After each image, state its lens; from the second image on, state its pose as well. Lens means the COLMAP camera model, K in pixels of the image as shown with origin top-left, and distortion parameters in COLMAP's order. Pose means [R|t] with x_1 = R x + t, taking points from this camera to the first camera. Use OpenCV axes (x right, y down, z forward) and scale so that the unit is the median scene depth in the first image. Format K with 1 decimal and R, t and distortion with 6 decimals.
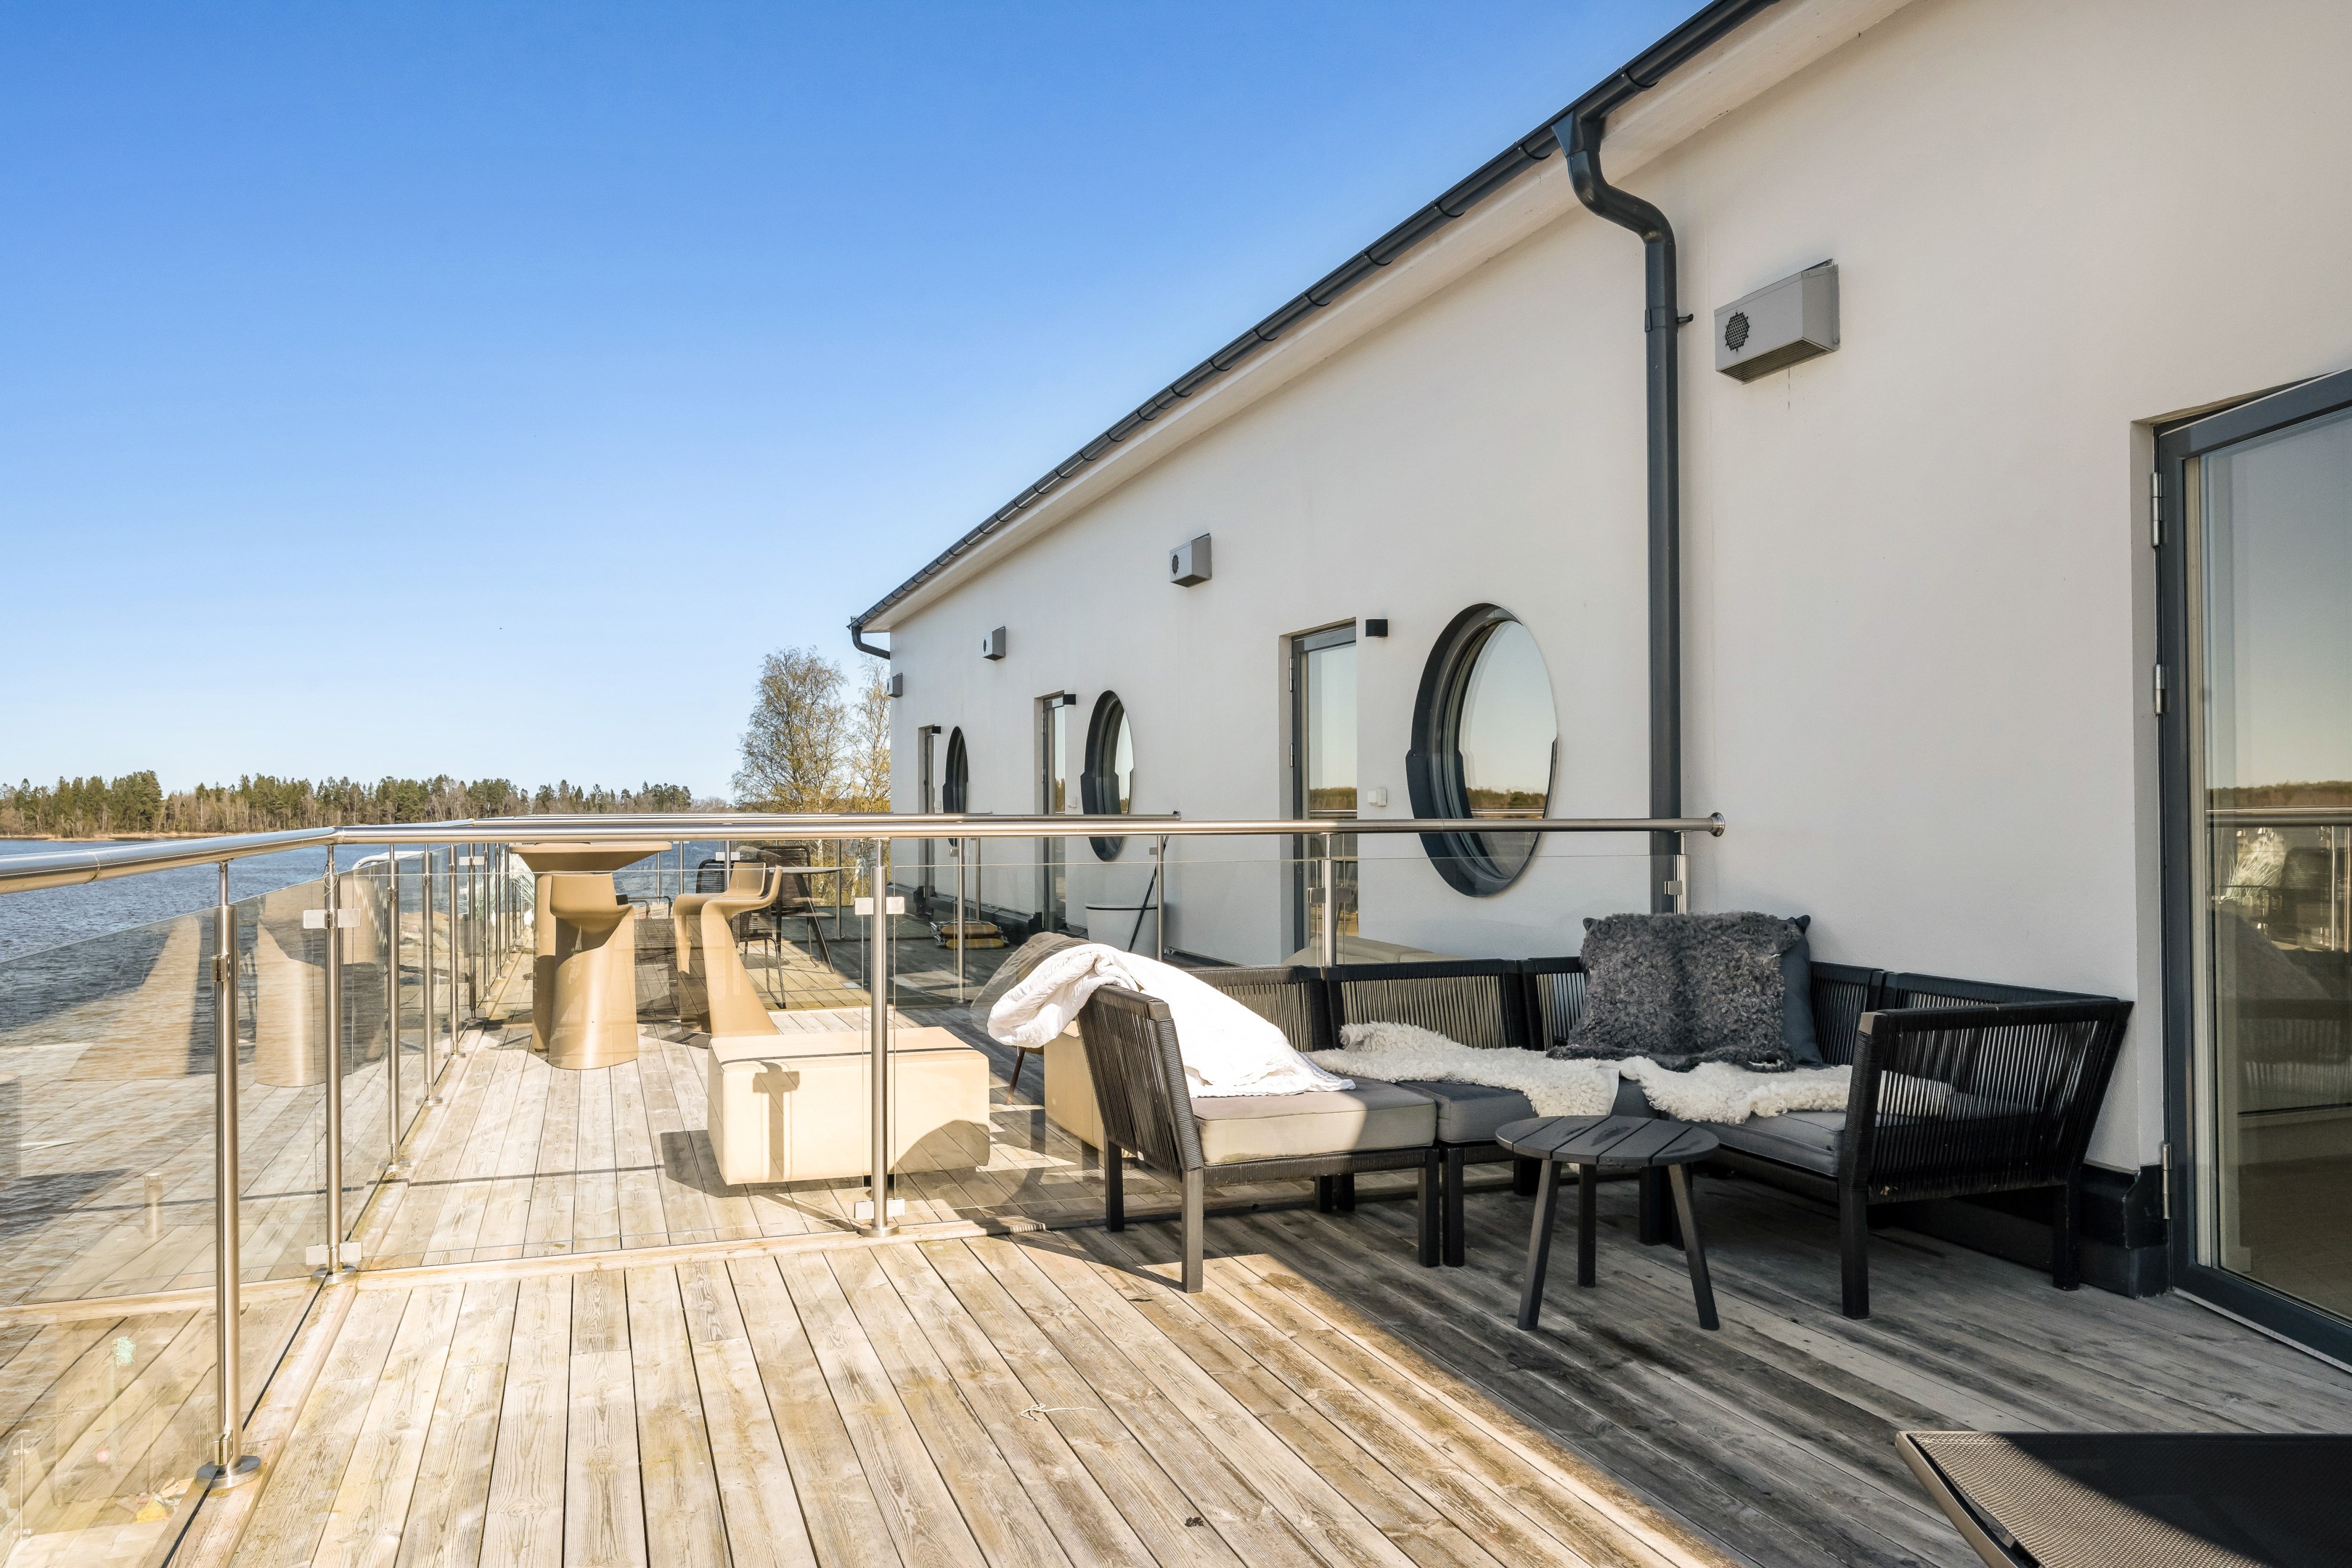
lens RADIAL K [[1680.5, 0, 1176.0], [0, 1680.5, 784.0], [0, 0, 1]] dist [0.005032, 0.002654]
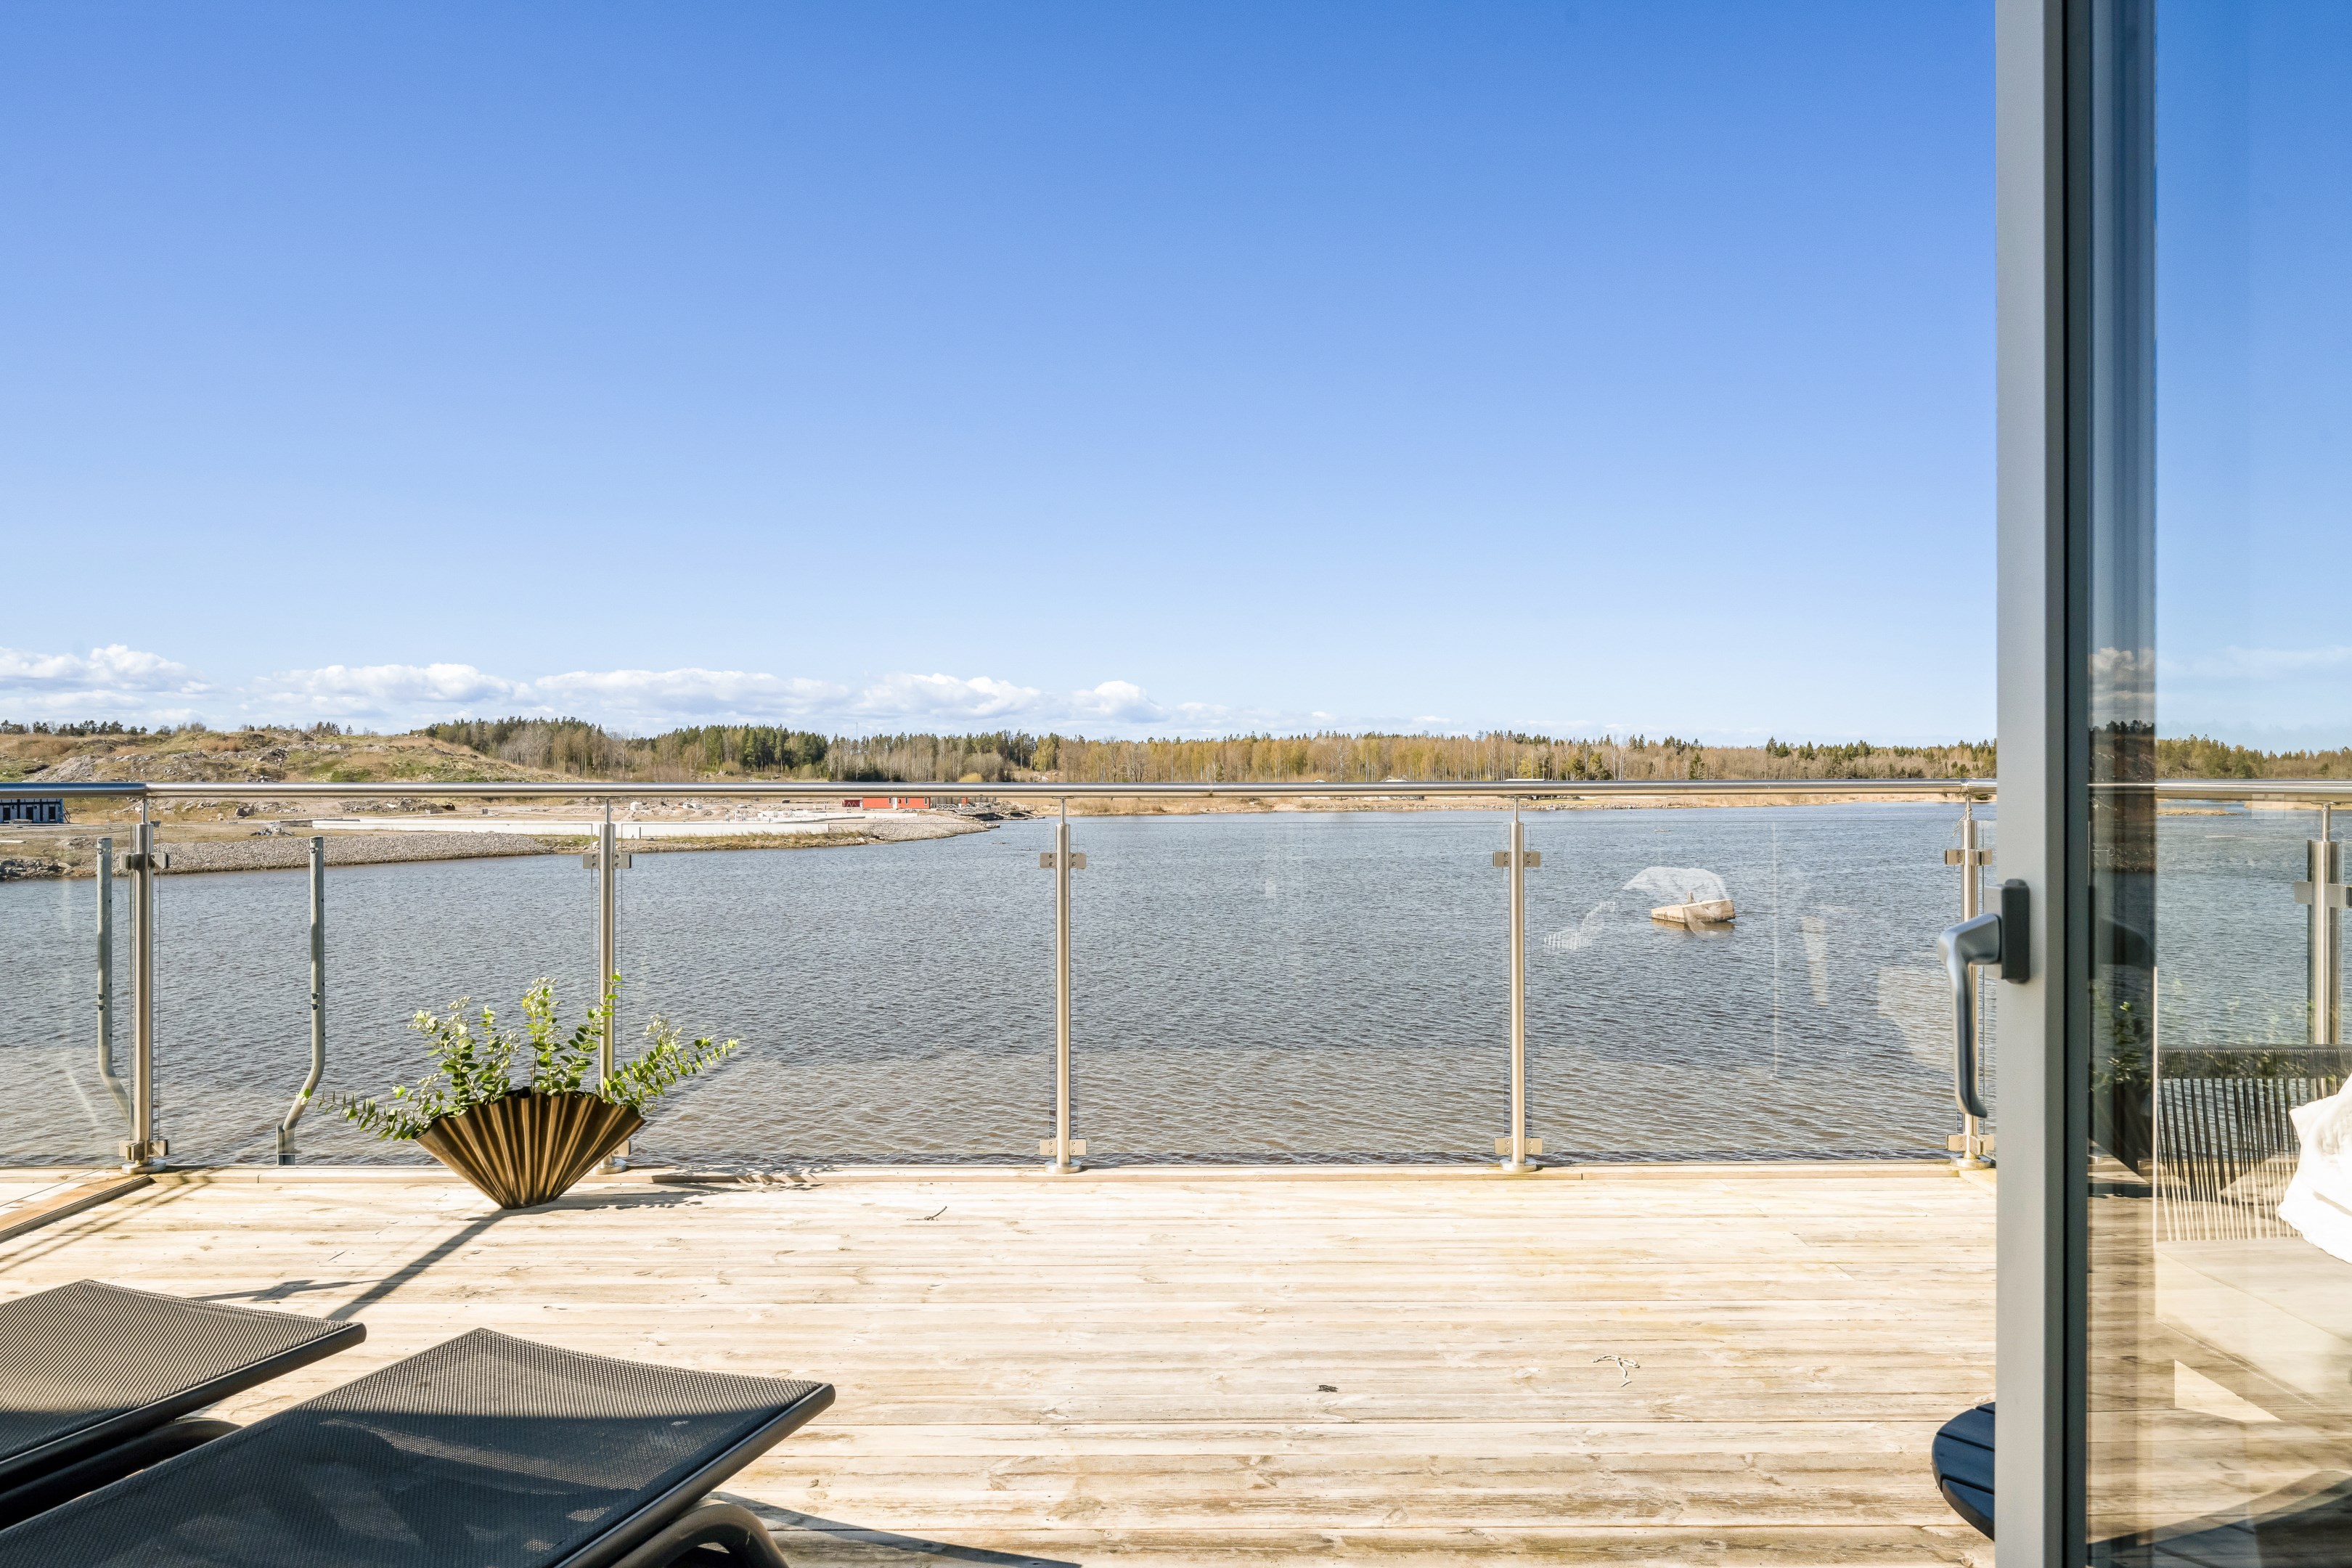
lens RADIAL K [[1485.9, 0, 1176.0], [0, 1485.9, 784.0], [0, 0, 1]] dist [-0.001652, -0.000148]
pose [[-0.322972, 0.008141, -0.946374, 0.800005], [0.023604, 0.999721, 0.000545, 0.016835], [0.946114, -0.022162, -0.323074, 0.986682]]
